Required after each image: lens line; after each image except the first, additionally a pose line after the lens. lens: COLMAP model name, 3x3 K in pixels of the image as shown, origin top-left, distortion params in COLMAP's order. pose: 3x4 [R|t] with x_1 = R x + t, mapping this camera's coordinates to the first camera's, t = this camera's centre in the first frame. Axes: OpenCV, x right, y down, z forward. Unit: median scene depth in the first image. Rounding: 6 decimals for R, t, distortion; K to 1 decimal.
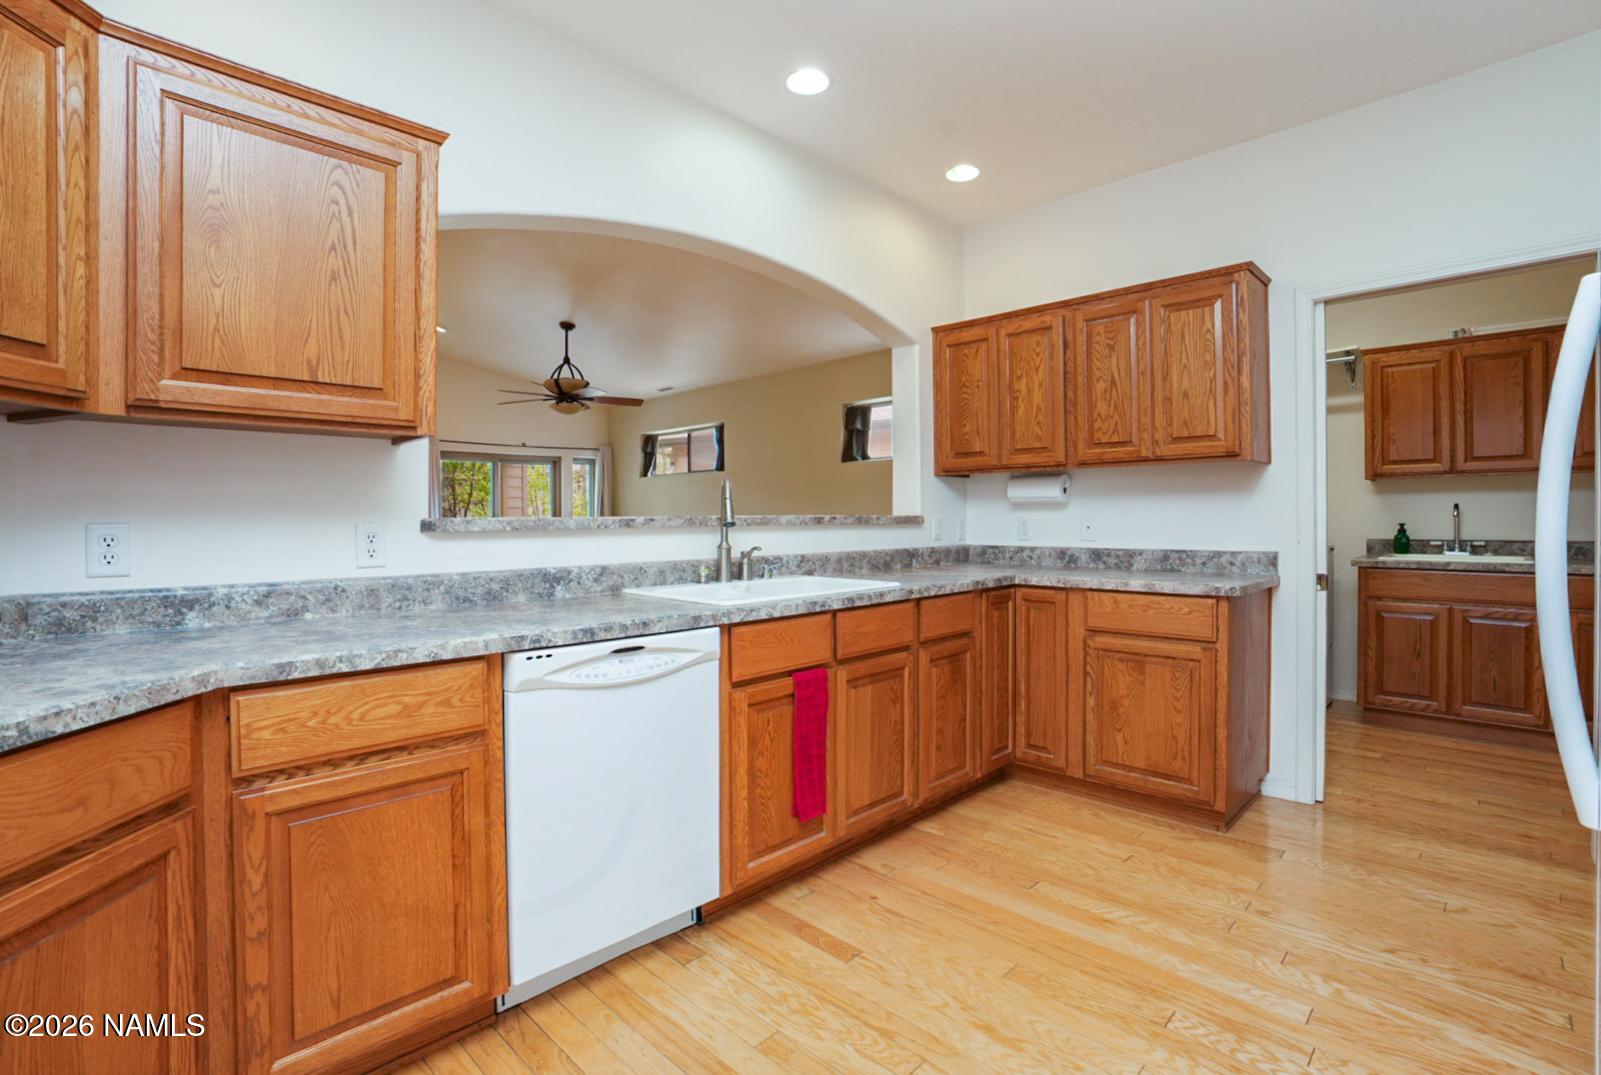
lens RADIAL K [[754.2, 0, 795.8], [0, 754.2, 522.1], [0, 0, 1]] dist [-0.065860, 0.026125]
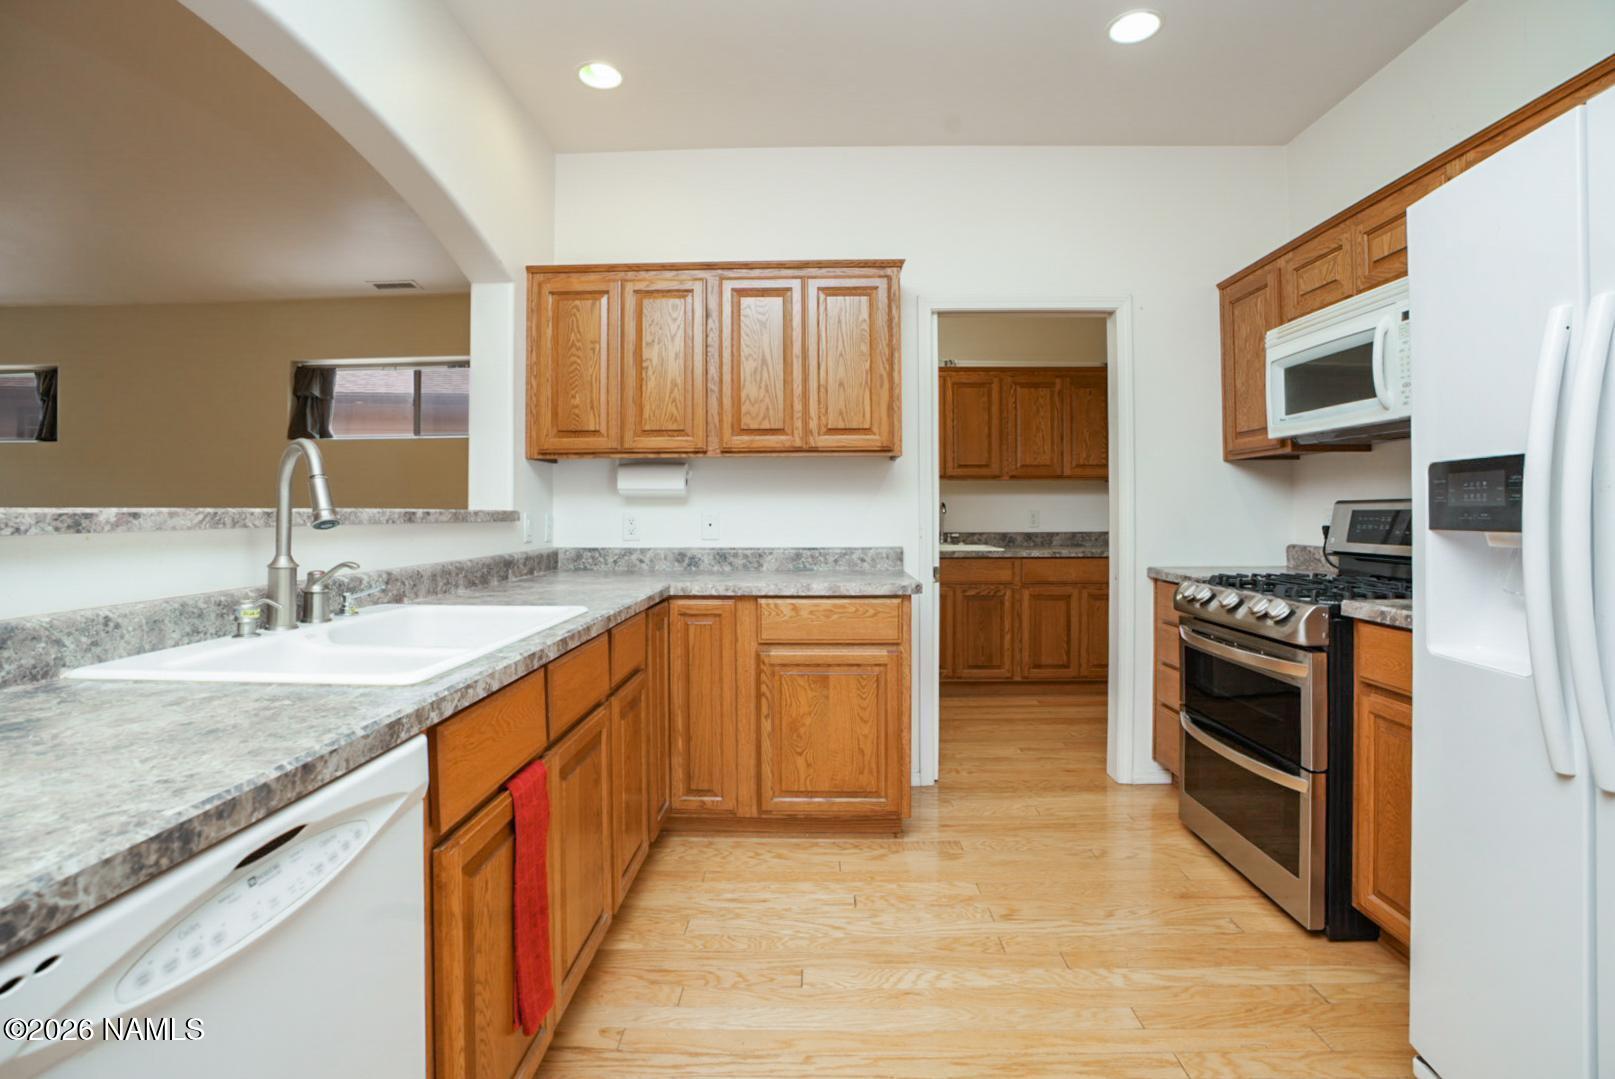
lens RADIAL K [[760.8, 0, 803.6], [0, 760.8, 504.0], [0, 0, 1]] dist [-0.065860, 0.026125]
pose [[0.725655, 0.009866, 0.687988, -0.183637], [0.004238, 0.999814, -0.018808, -0.000044], [-0.688046, 0.016564, 0.725478, 0.336010]]
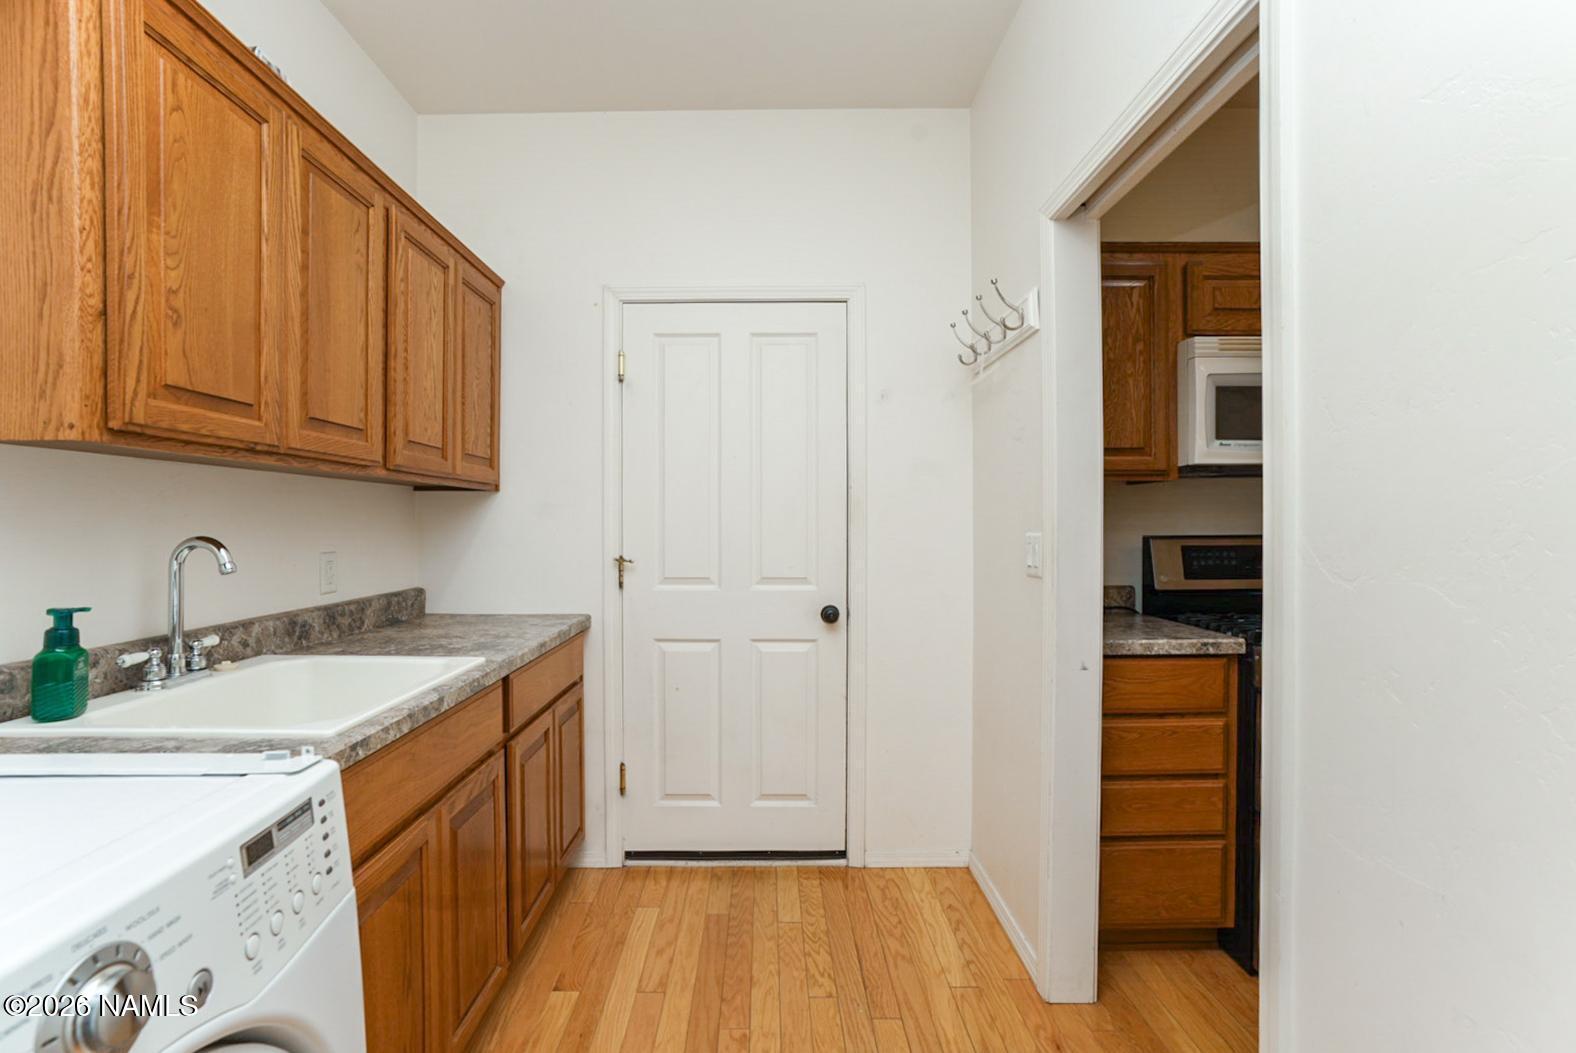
lens RADIAL K [[742.4, 0, 782.0], [0, 742.4, 528.9], [0, 0, 1]] dist [-0.065860, 0.026125]
pose [[-0.719282, 0.001116, 0.694717, -0.326485], [0.012058, 0.999868, 0.010879, -0.034911], [-0.694614, 0.016202, -0.719201, 1.426428]]
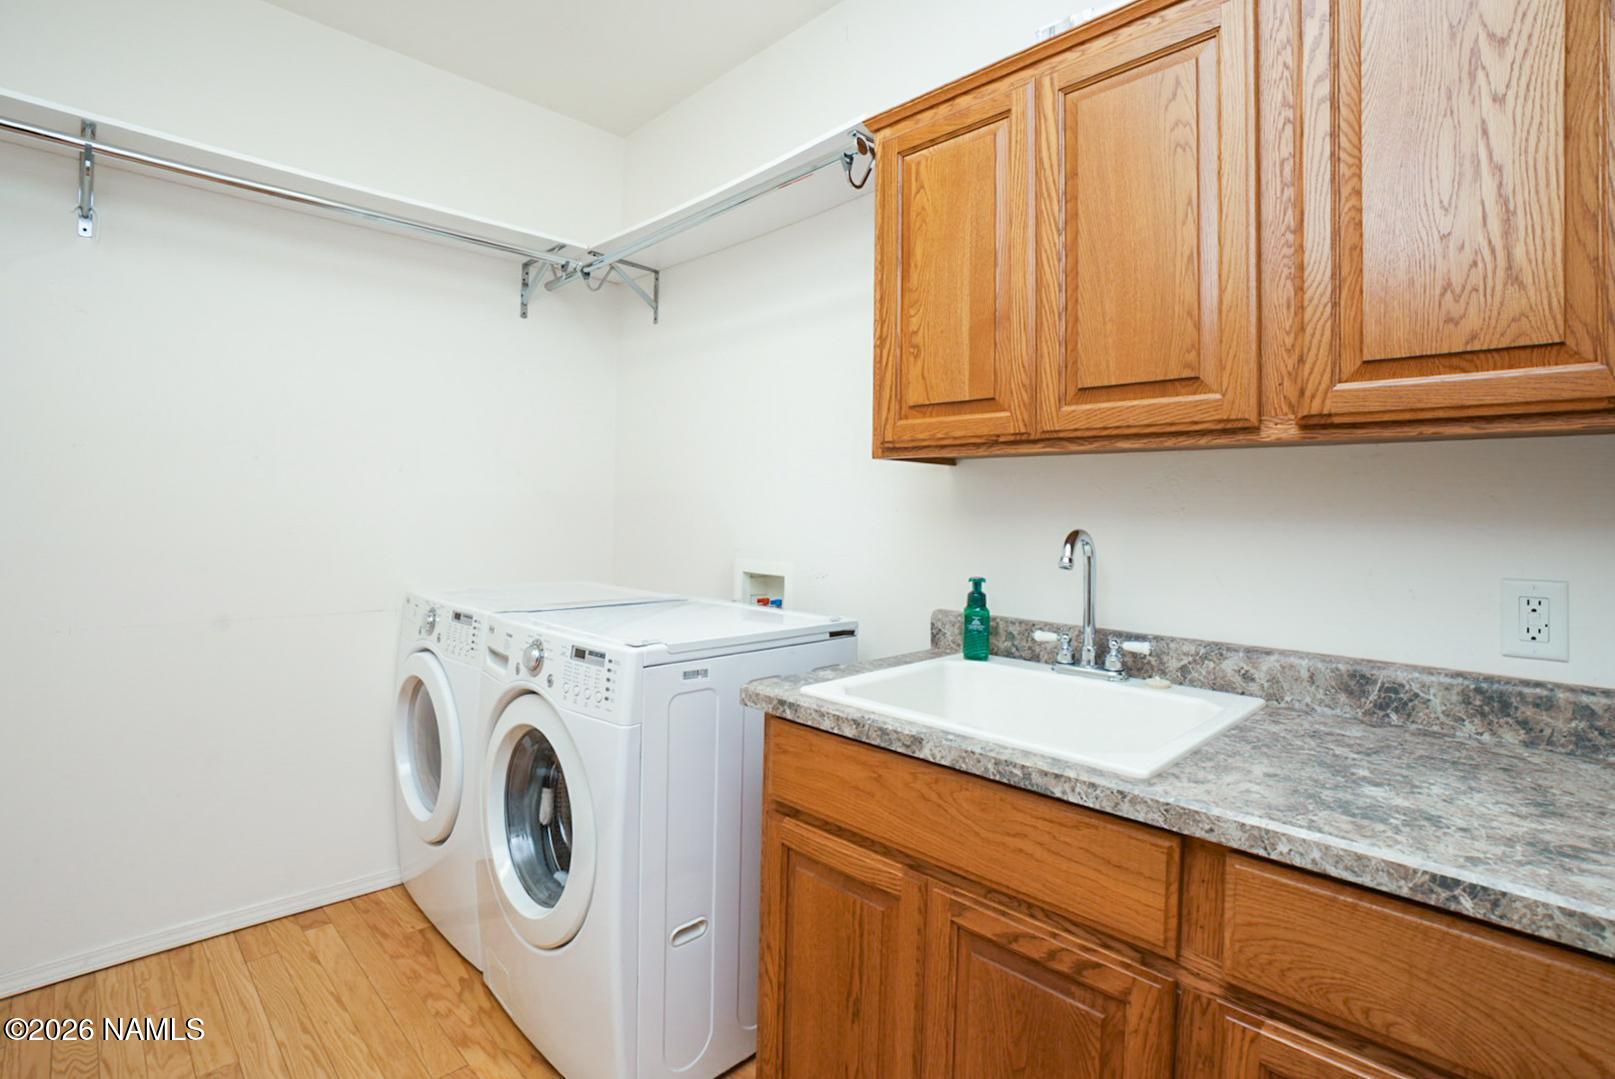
lens RADIAL K [[760.8, 0, 799.3], [0, 760.8, 514.4], [0, 0, 1]] dist [-0.065860, 0.026125]
pose [[0.999564, 0.029361, -0.003251, 0.120836], [-0.029396, 0.999506, -0.011164, -0.028525], [0.002921, 0.011254, 0.999932, 0.829335]]
